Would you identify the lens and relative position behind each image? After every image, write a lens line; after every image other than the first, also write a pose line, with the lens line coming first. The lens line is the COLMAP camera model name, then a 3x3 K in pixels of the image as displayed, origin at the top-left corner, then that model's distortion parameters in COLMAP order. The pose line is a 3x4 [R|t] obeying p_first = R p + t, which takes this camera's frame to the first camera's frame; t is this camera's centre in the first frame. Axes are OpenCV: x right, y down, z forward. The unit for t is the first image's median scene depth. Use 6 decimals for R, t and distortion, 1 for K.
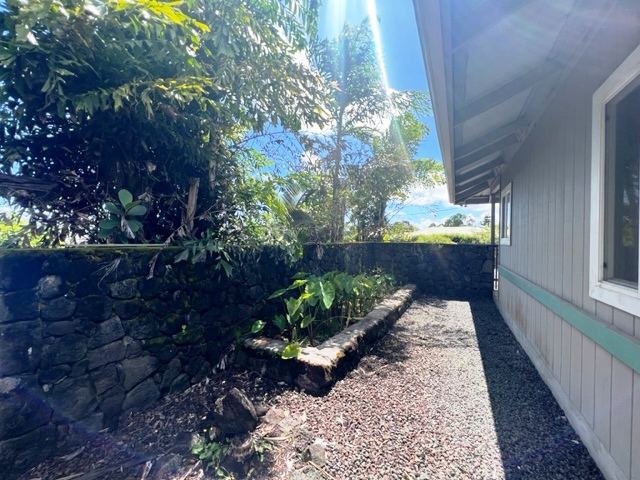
lens RADIAL K [[255.3, 0, 319.6], [0, 255.3, 238.6], [0, 0, 1]] dist [0.001582, 0.000310]
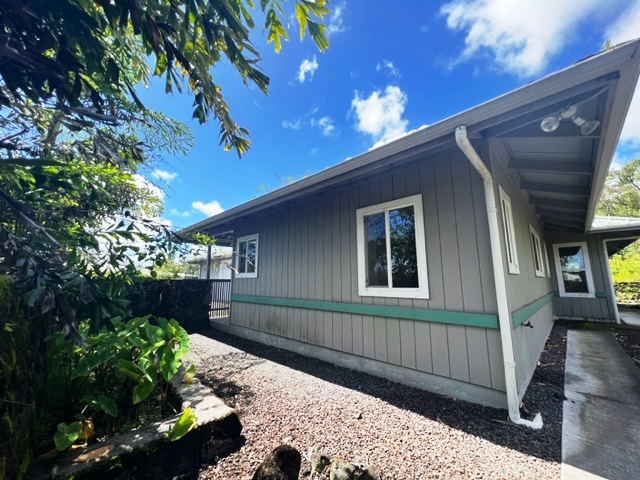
lens RADIAL K [[255.3, 0, 322.6], [0, 255.3, 234.8], [0, 0, 1]] dist [0.001582, 0.000310]
pose [[0.271272, 0.159209, 0.949244, -0.947868], [0.003021, 0.986079, -0.166250, 0.051884], [-0.962498, 0.047966, 0.267014, 0.501108]]
